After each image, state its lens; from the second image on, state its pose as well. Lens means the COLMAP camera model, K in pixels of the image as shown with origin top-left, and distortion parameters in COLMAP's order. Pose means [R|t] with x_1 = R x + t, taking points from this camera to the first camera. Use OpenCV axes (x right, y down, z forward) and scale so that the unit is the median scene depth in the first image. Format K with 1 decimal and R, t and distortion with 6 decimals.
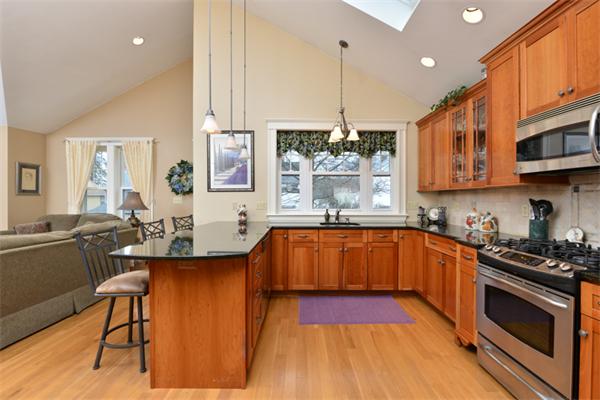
lens RADIAL K [[278.7, 0, 297.1], [0, 278.7, 199.2], [0, 0, 1]] dist [-0.006126, -0.001035]
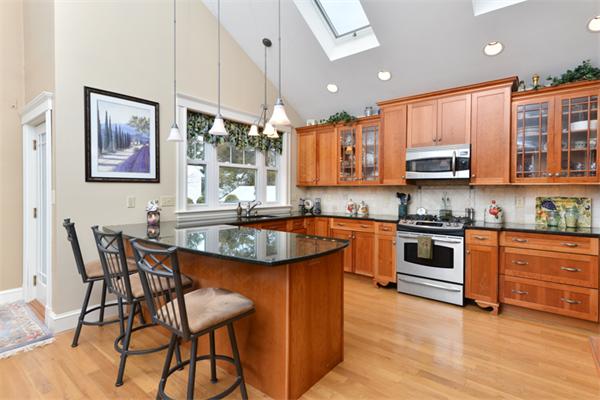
lens RADIAL K [[300.7, 0, 310.7], [0, 300.7, 196.1], [0, 0, 1]] dist [0.014833, -0.001434]
pose [[0.608020, -0.011517, 0.793838, -0.569844], [-0.001996, 0.999869, 0.016035, -0.005296], [-0.793919, -0.011334, 0.607918, 0.166160]]
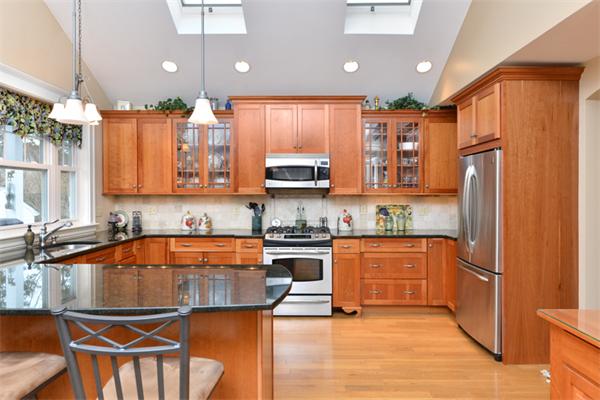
lens RADIAL K [[375.8, 0, 303.0], [0, 375.8, 197.7], [0, 0, 1]] dist [0.007417, 0.000636]
pose [[0.005562, -0.012934, 0.999901, -0.692846], [0.005812, 0.999900, 0.012901, -0.030460], [-0.999968, 0.005740, 0.005636, 0.406840]]
